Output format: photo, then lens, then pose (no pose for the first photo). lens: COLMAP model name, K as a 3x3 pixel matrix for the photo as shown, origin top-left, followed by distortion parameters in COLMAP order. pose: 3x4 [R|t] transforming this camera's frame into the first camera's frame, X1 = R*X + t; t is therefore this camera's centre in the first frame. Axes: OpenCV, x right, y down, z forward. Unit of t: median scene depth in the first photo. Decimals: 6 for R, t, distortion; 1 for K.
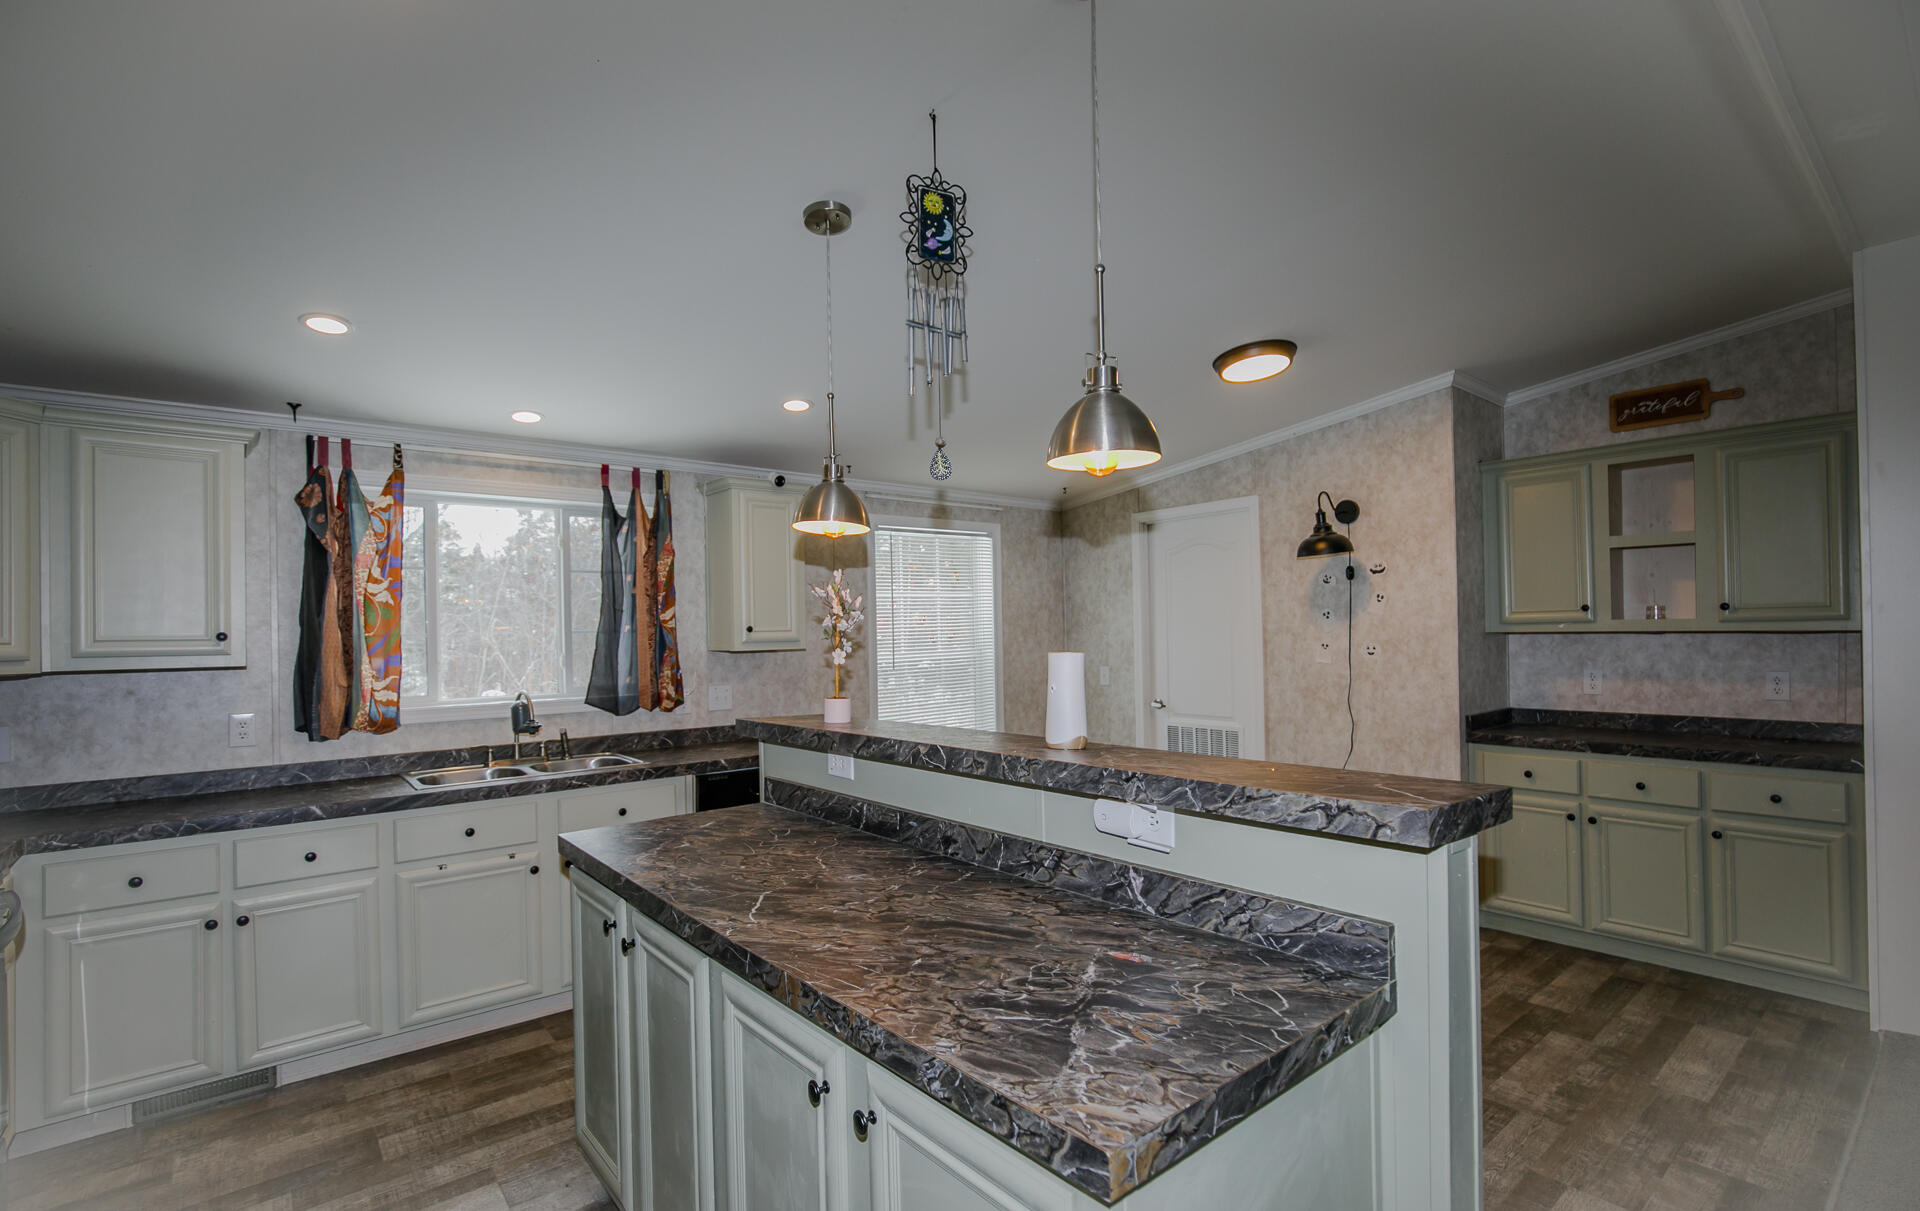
lens RADIAL K [[876.2, 0, 962.0], [0, 876.2, 626.1], [0, 0, 1]] dist [-0.013815, 0.003693]
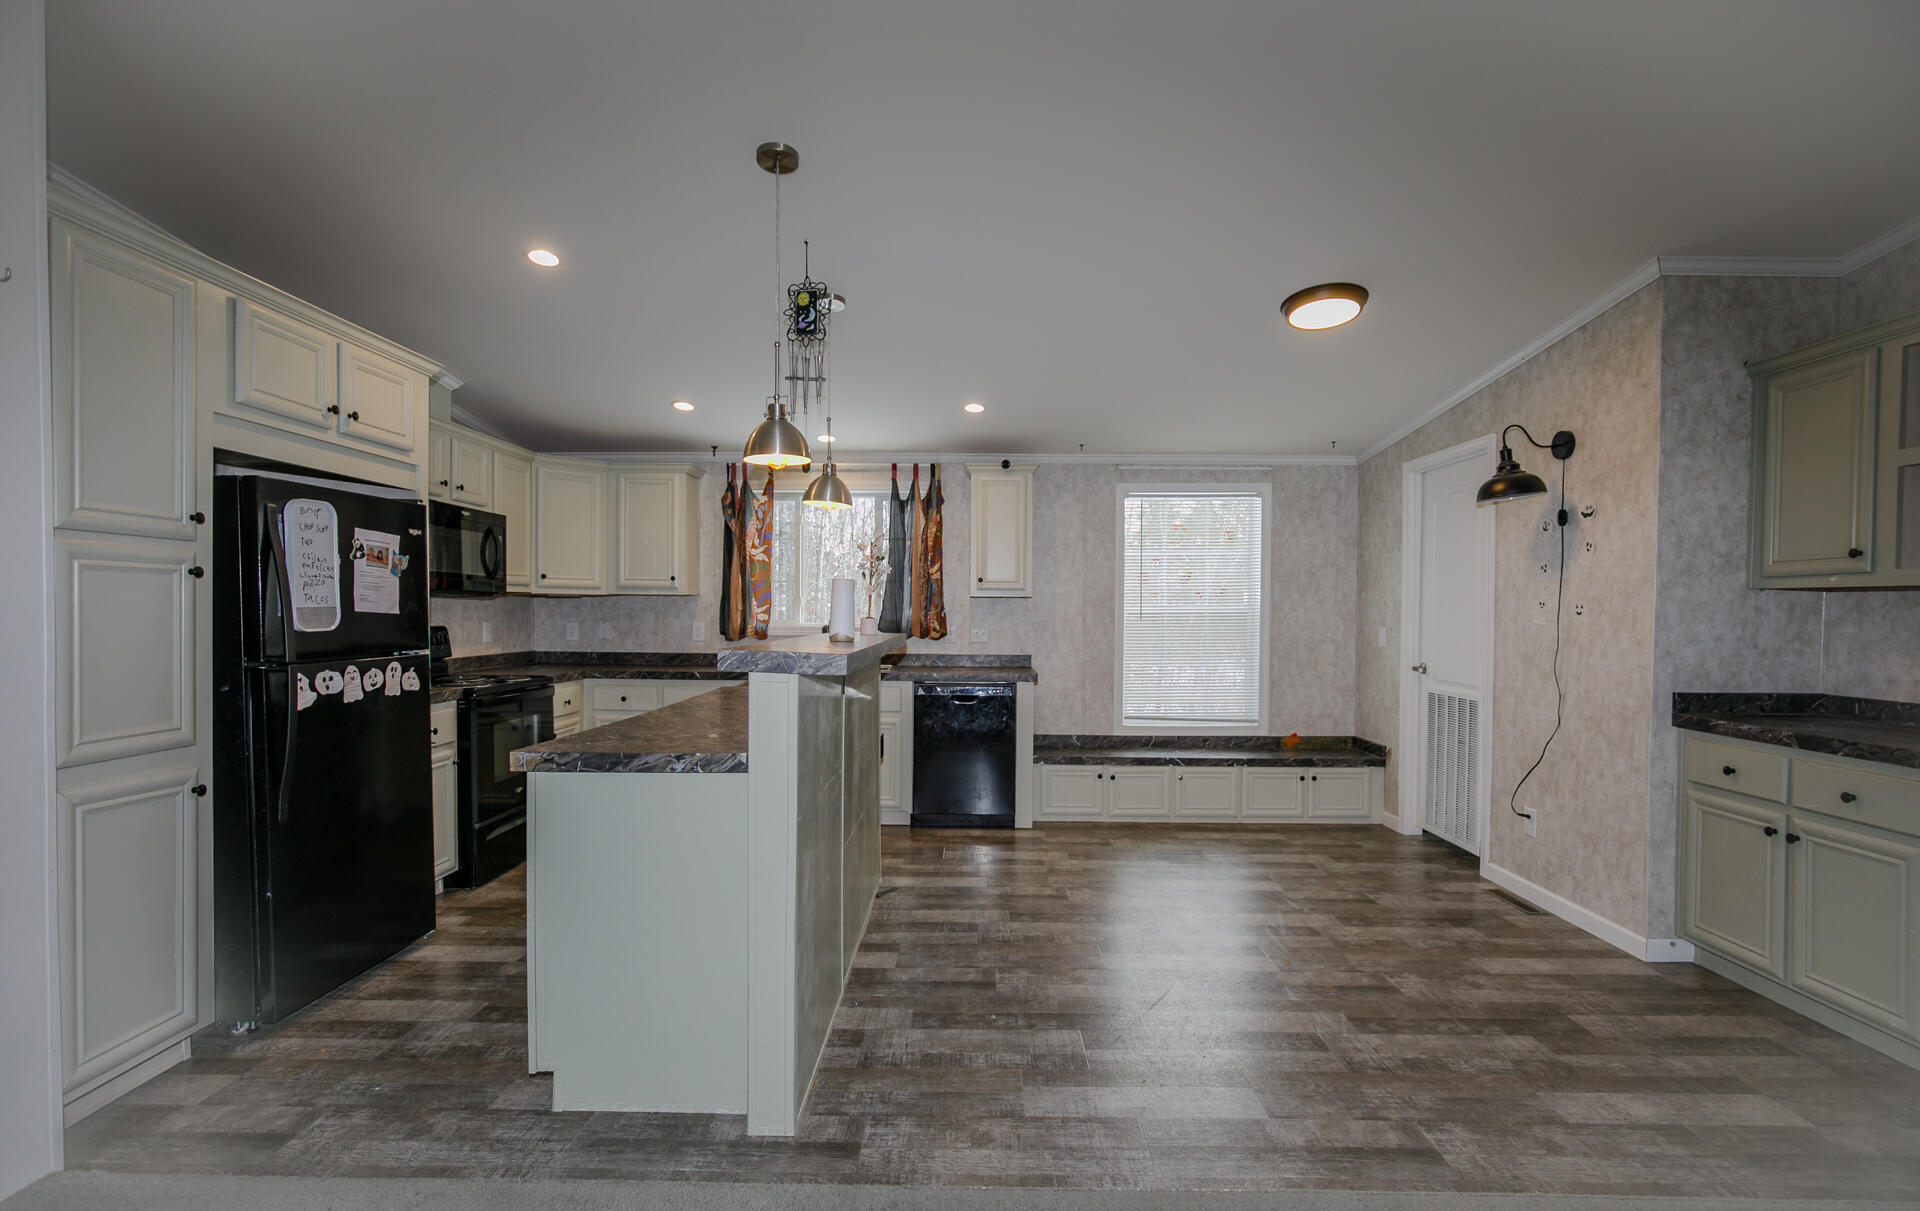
lens RADIAL K [[876.2, 0, 954.0], [0, 876.2, 624.3], [0, 0, 1]] dist [-0.013815, 0.003693]
pose [[0.761198, 0.036537, -0.647490, 0.586248], [-0.016852, 0.999189, 0.036572, 0.022668], [0.648301, -0.016927, 0.761196, -0.023831]]
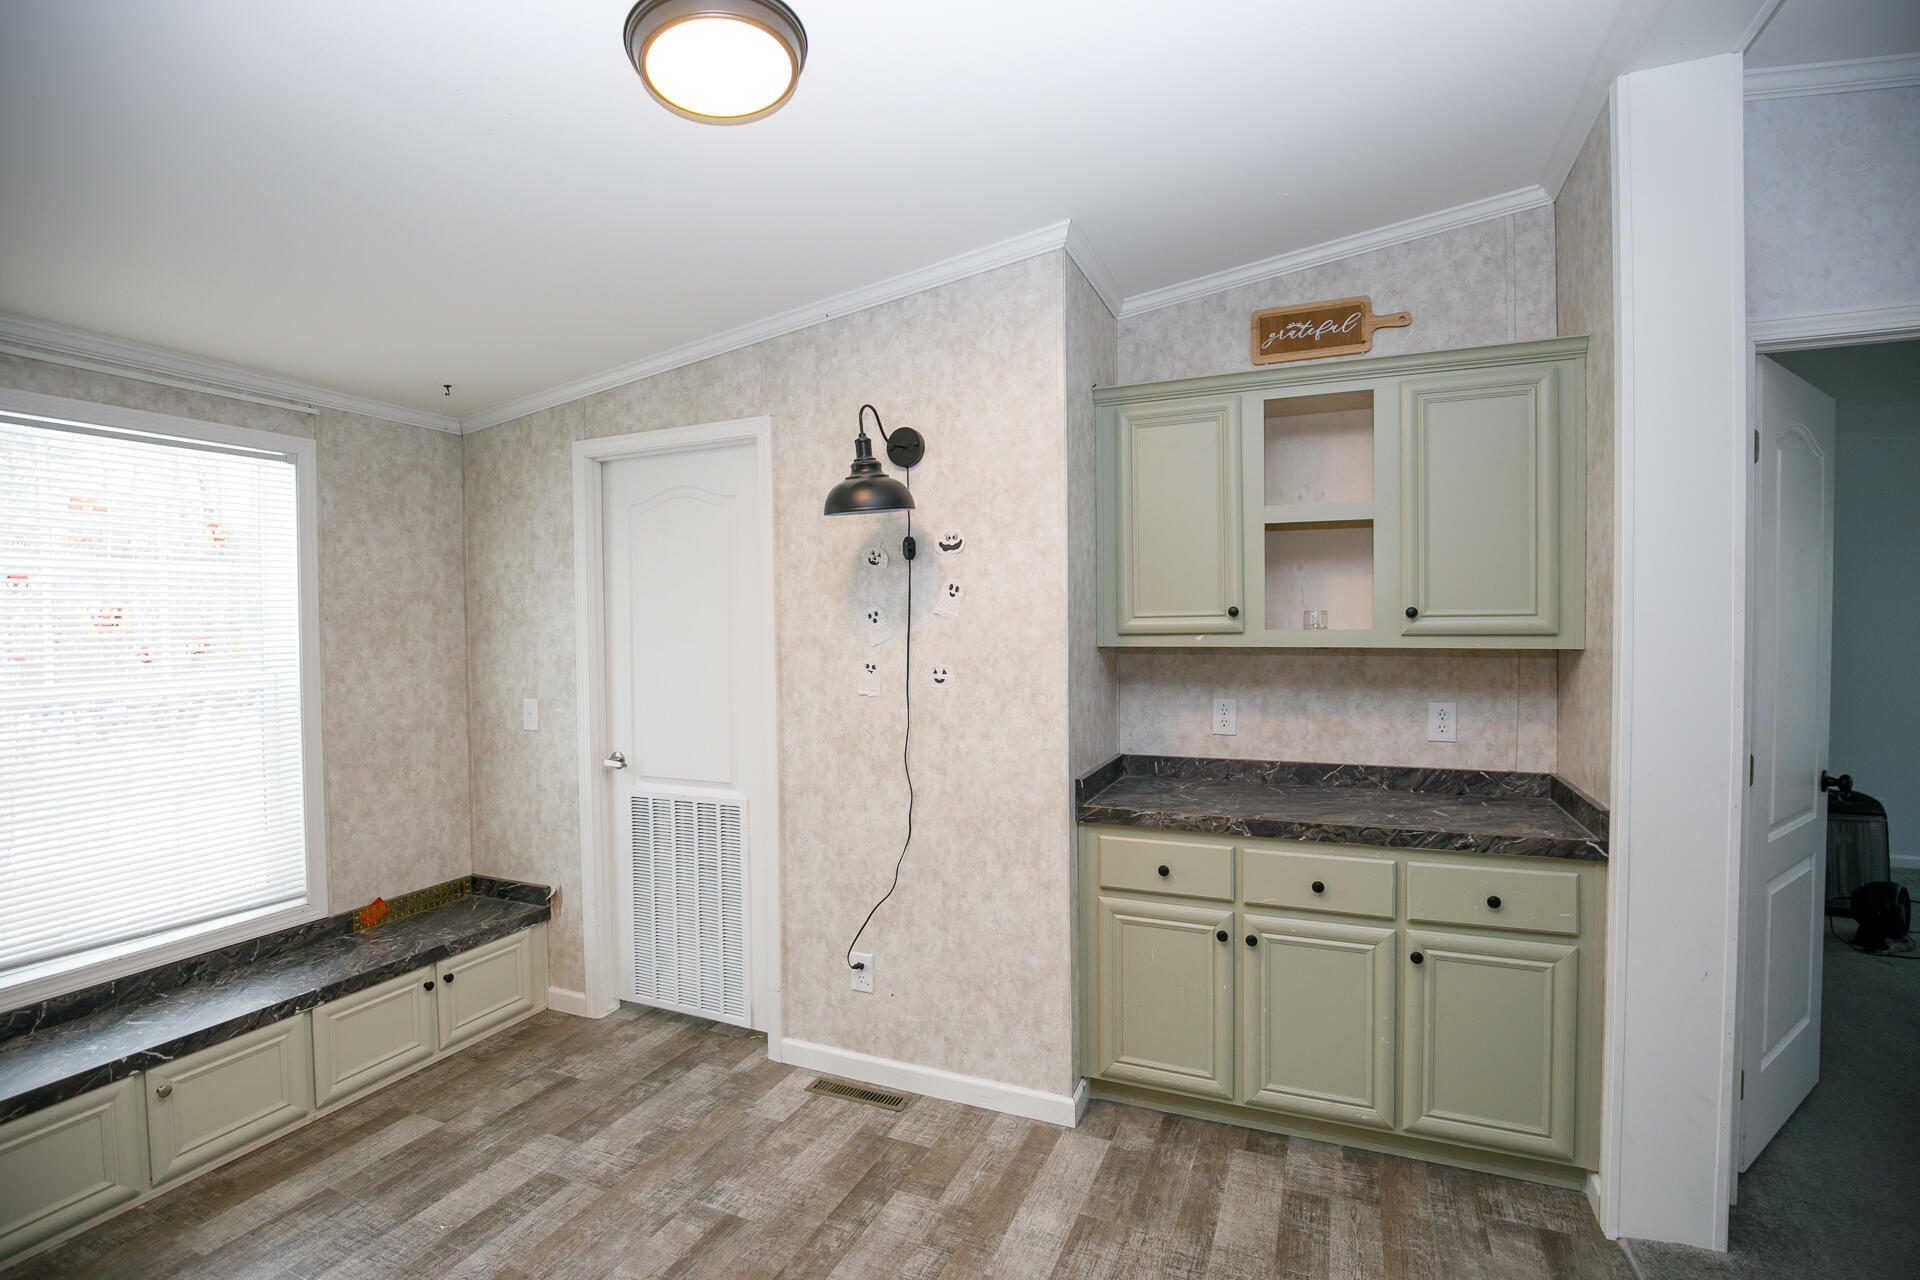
lens RADIAL K [[884.7, 0, 961.1], [0, 884.7, 646.3], [0, 0, 1]] dist [-0.025234, 0.001206]
pose [[0.891049, 0.000028, 0.453908, 0.211825], [-0.009555, 0.999780, 0.018695, -0.004827], [-0.453807, -0.020995, 0.890852, 0.467141]]
